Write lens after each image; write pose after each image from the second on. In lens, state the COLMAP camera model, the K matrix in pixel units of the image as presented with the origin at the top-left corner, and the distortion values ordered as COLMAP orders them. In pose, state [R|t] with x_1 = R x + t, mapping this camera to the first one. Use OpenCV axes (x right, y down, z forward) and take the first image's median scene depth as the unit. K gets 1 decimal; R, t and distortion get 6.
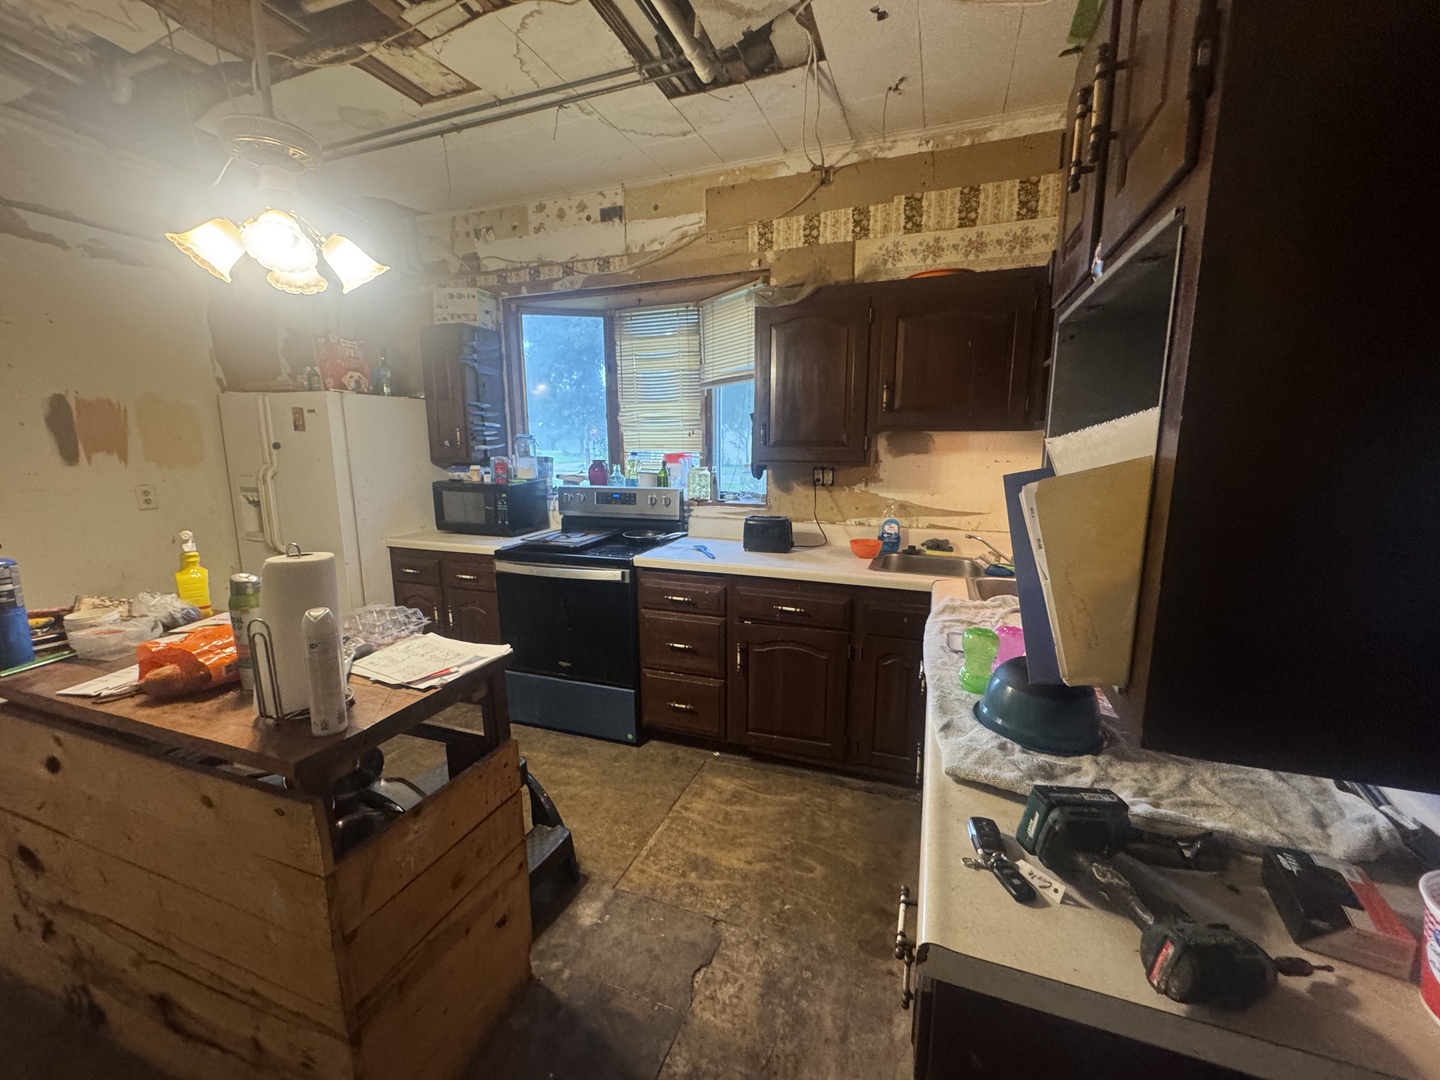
lens RADIAL K [[576.9, 0, 718.1], [0, 576.9, 541.9], [0, 0, 1]] dist [-0.004680, -0.000288]
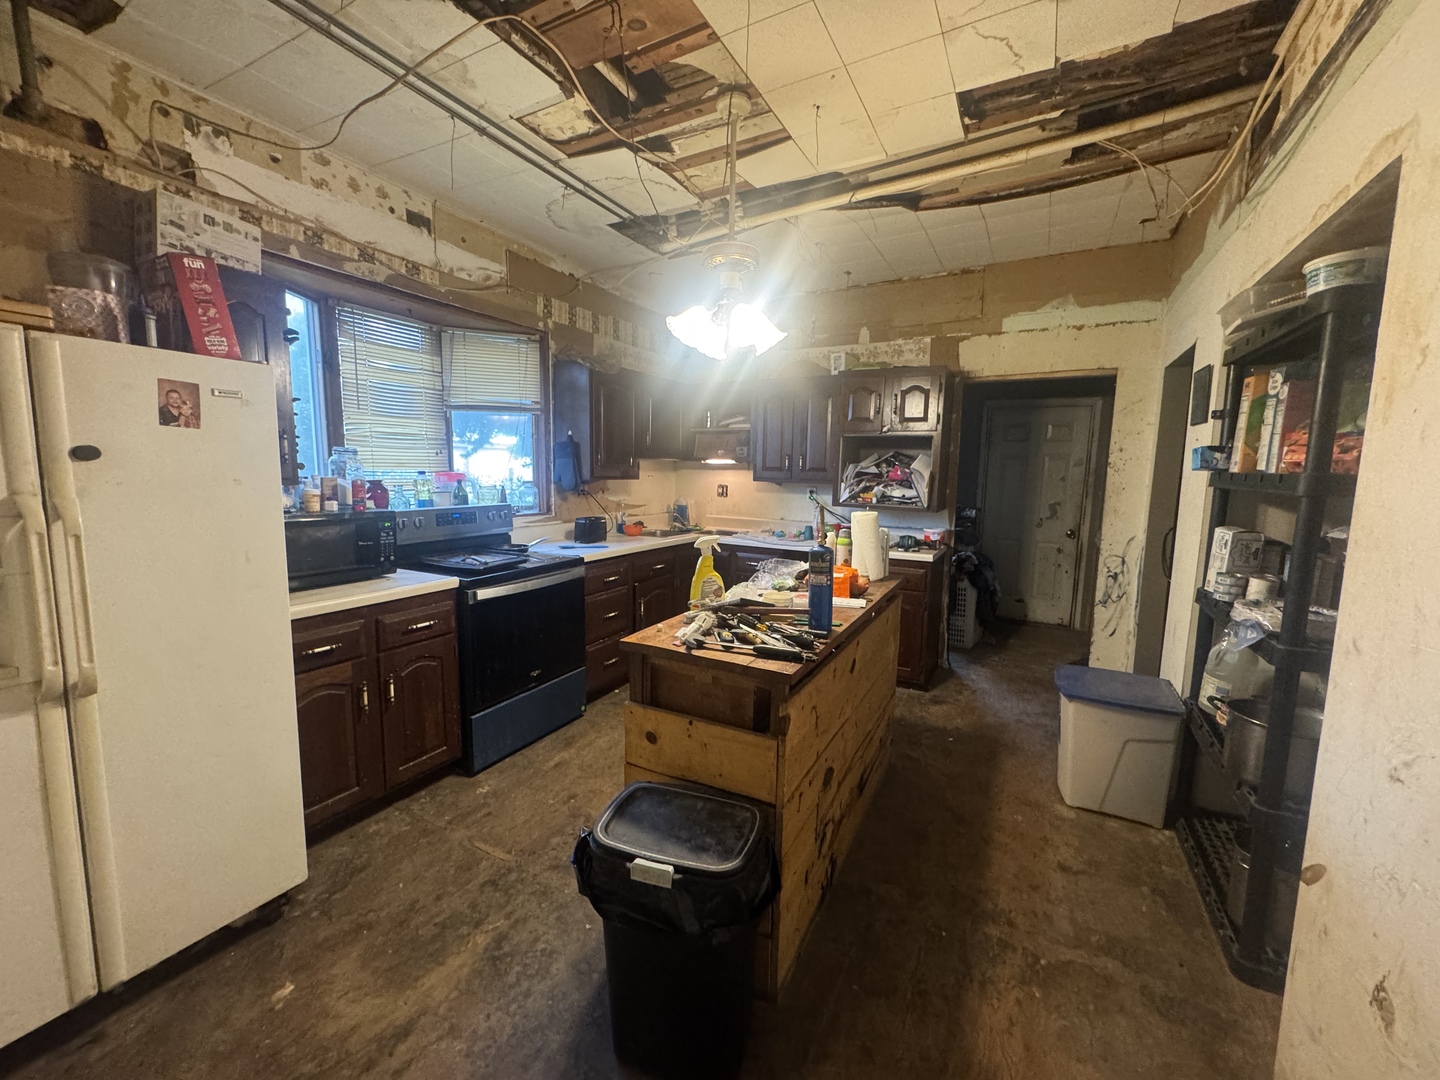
lens RADIAL K [[576.9, 0, 717.4], [0, 576.9, 537.2], [0, 0, 1]] dist [-0.004680, -0.000288]
pose [[0.140629, -0.110171, 0.983914, -1.106082], [0.150706, 0.984591, 0.088706, -0.065157], [-0.978525, 0.135807, 0.155065, 0.440850]]
